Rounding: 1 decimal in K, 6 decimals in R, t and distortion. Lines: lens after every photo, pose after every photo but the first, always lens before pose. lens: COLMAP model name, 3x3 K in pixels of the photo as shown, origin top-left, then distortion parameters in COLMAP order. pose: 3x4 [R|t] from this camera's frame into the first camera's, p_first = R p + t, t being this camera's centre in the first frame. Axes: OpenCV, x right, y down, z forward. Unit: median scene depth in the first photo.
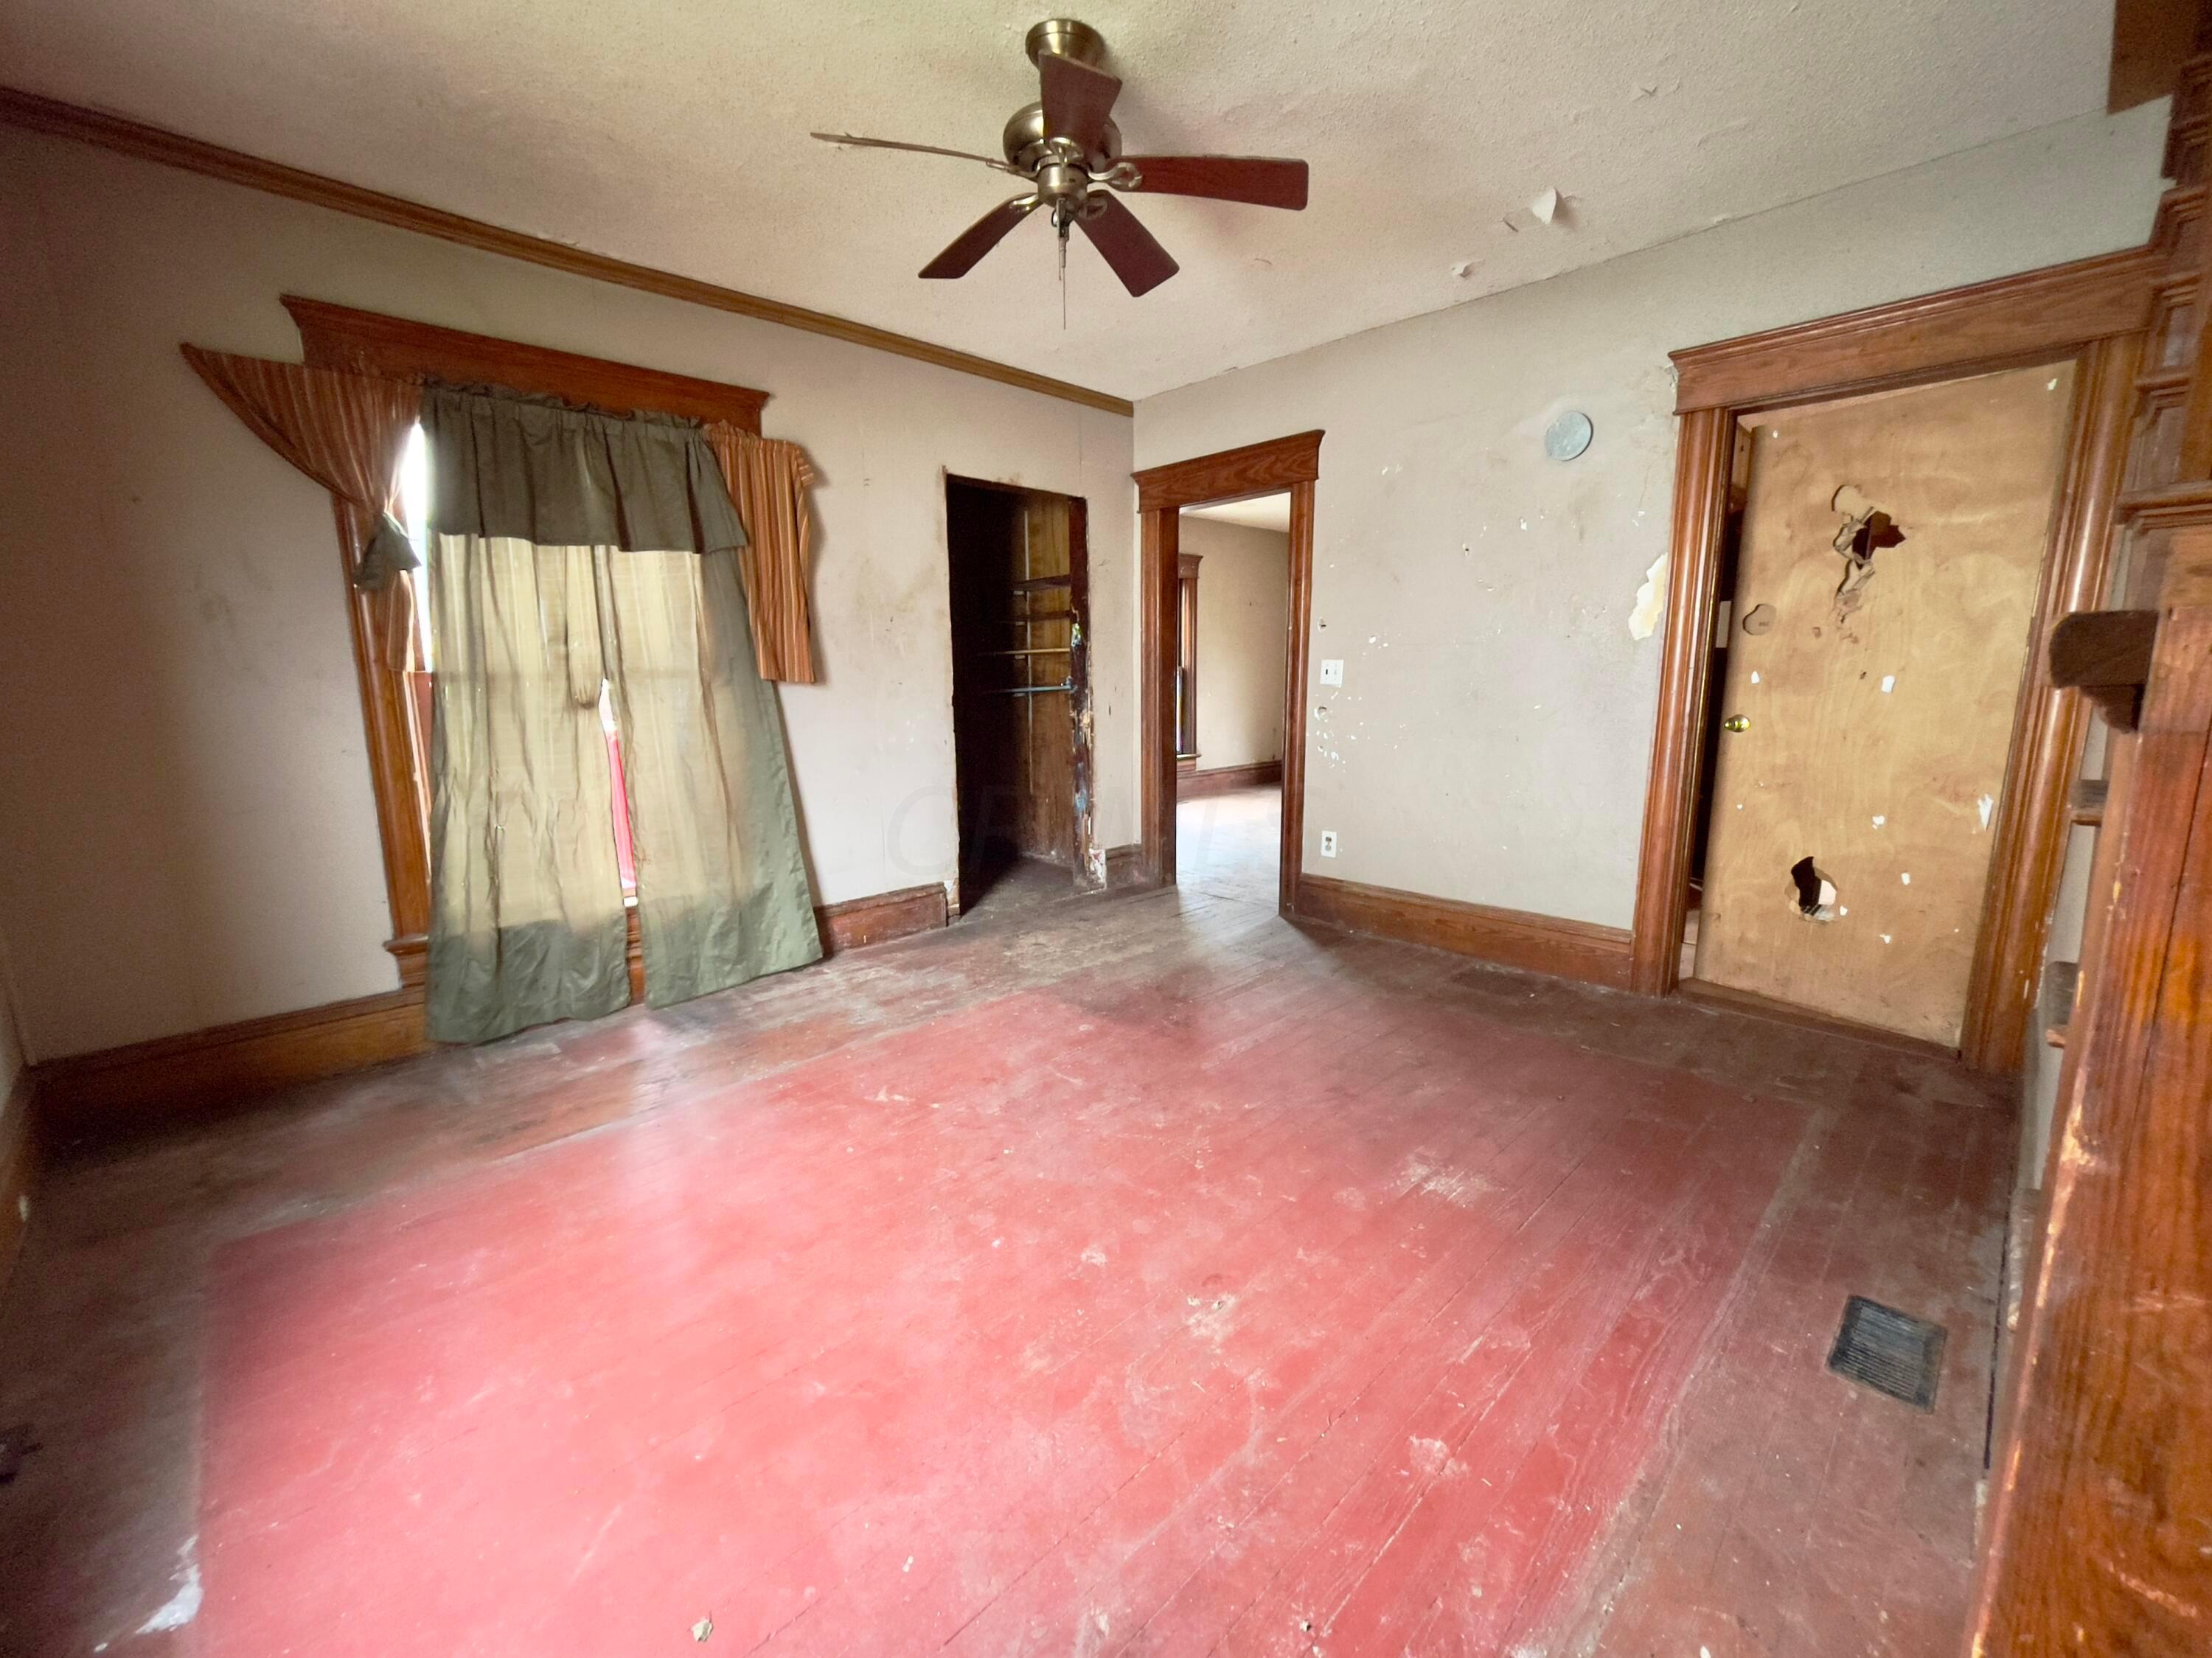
lens RADIAL K [[924.7, 0, 1122.1], [0, 924.7, 852.6], [0, 0, 1]] dist [-0.010422, 0.003859]
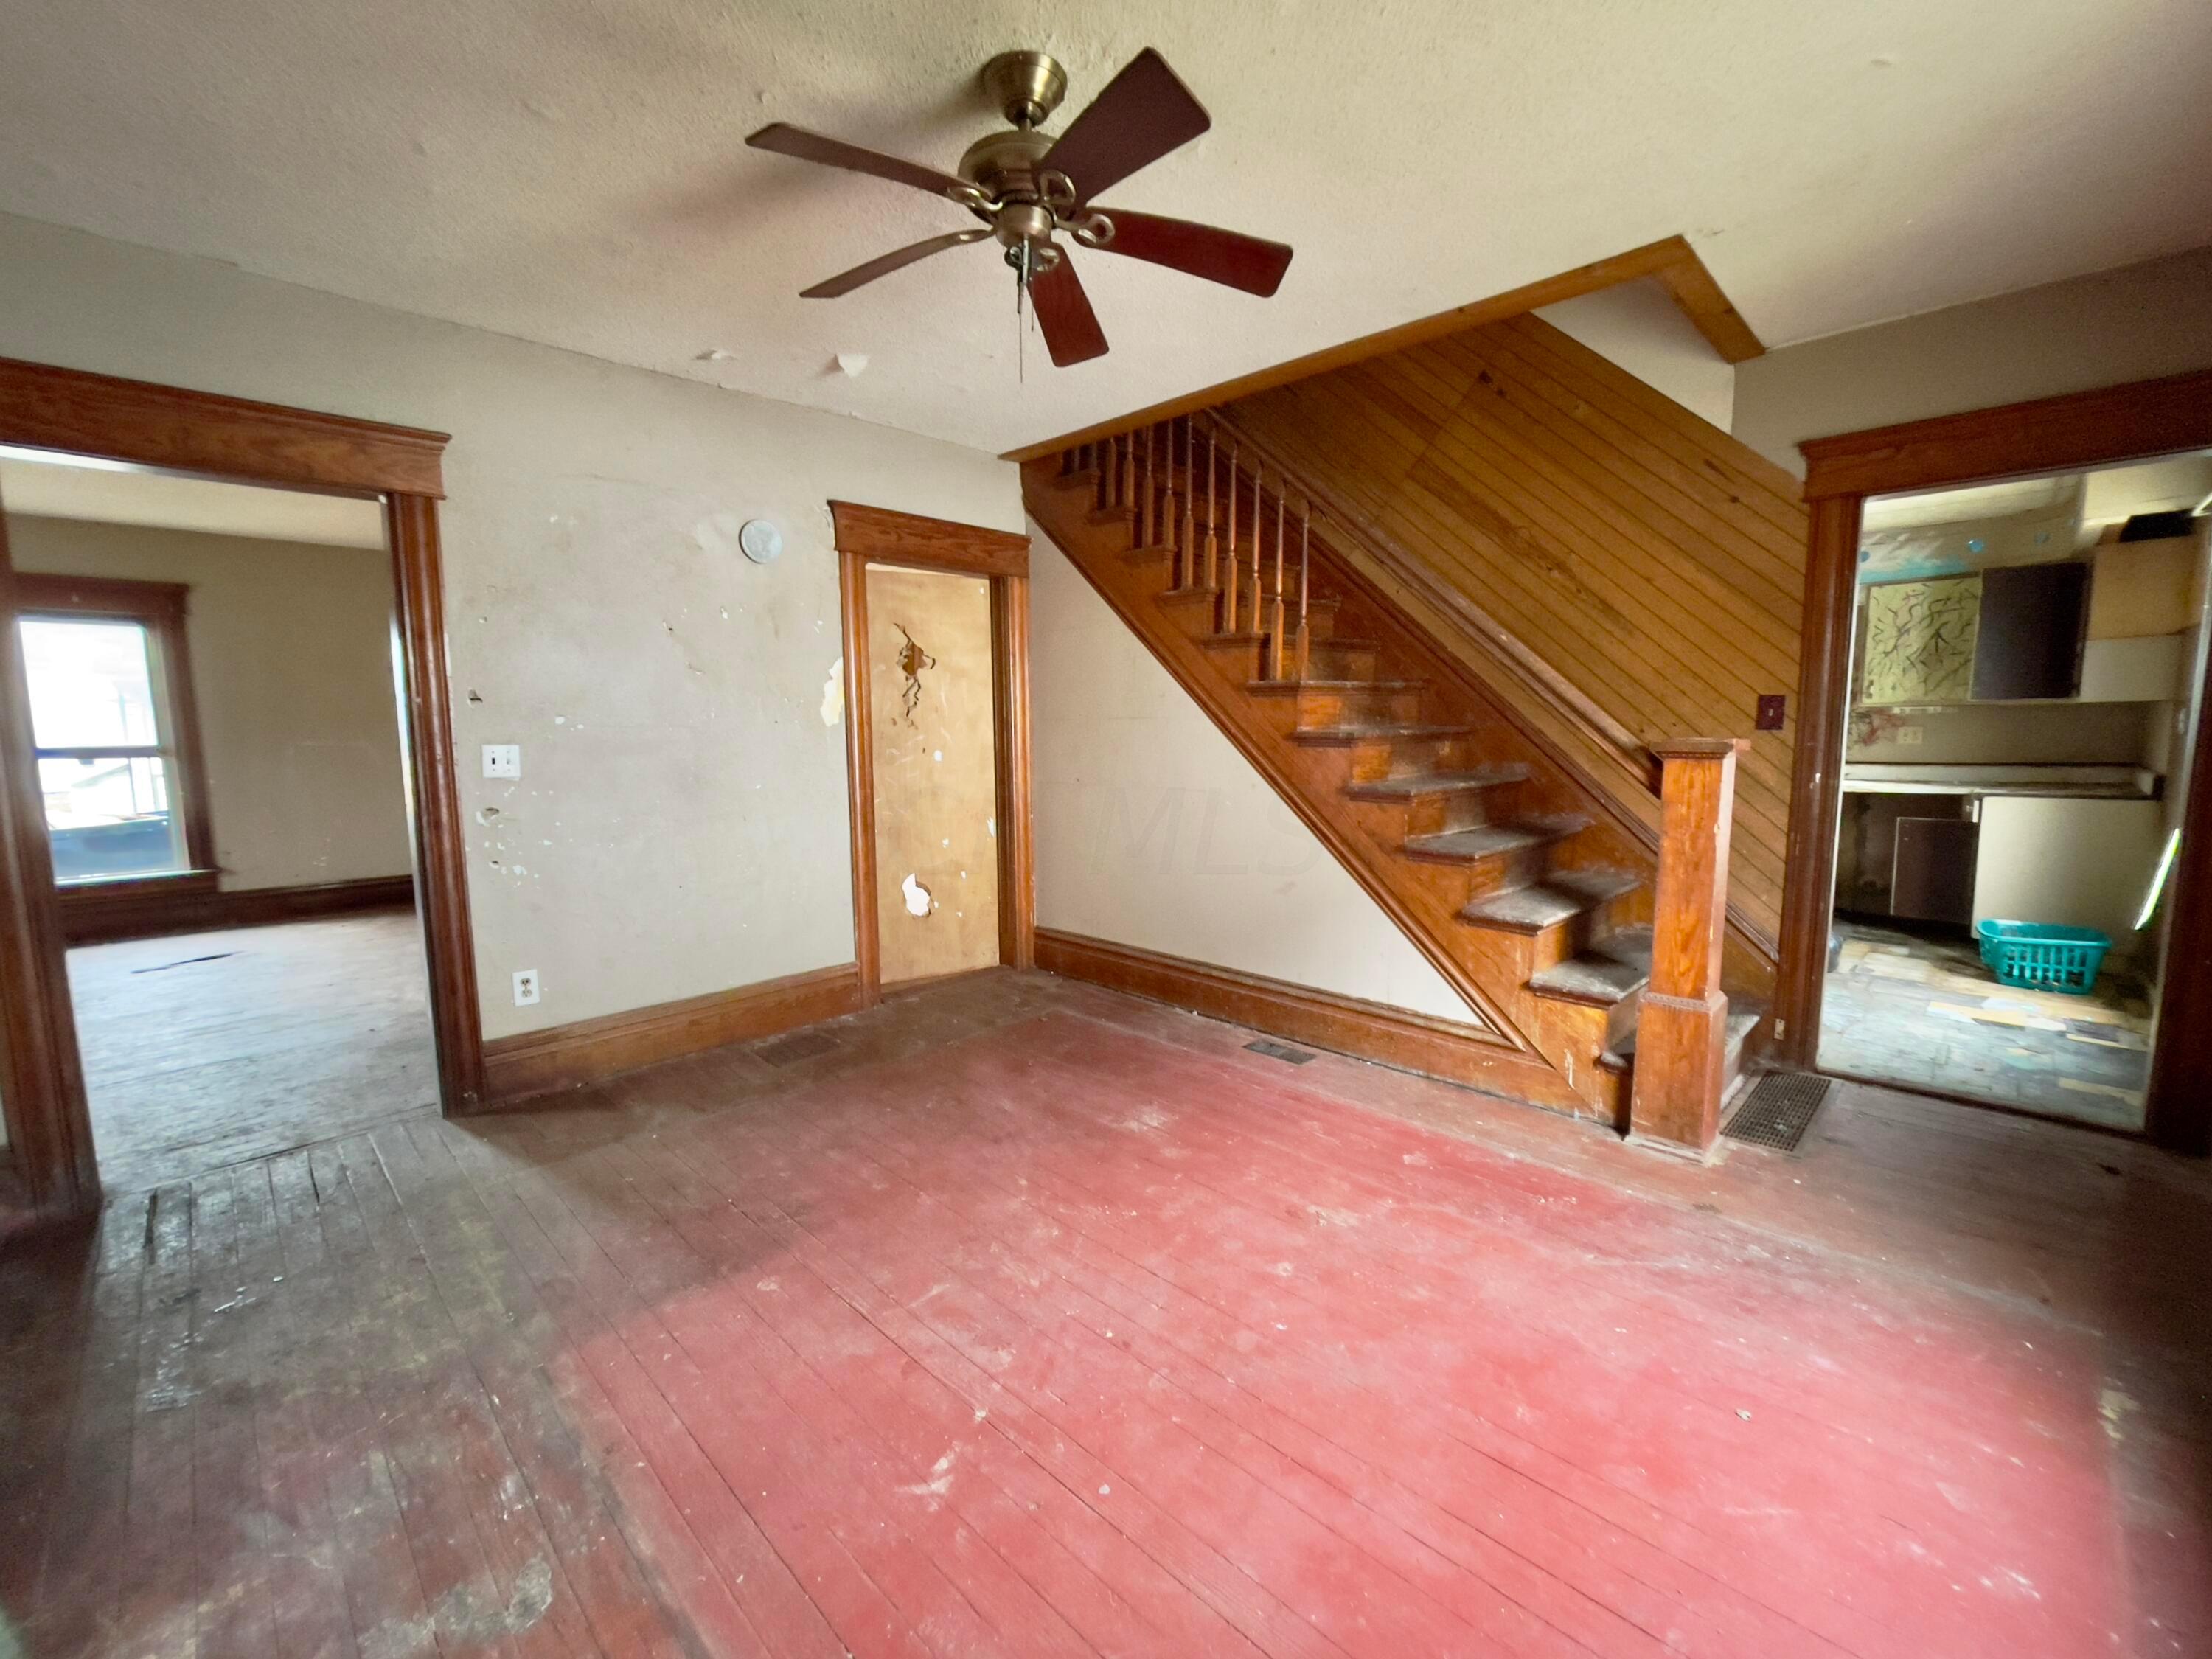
lens RADIAL K [[924.7, 0, 1097.1], [0, 924.7, 828.3], [0, 0, 1]] dist [-0.010422, 0.003859]
pose [[-0.016021, -0.105409, 0.994300, -0.781743], [0.204701, 0.973019, 0.106451, -0.182467], [-0.978693, 0.205240, 0.005989, 0.789654]]
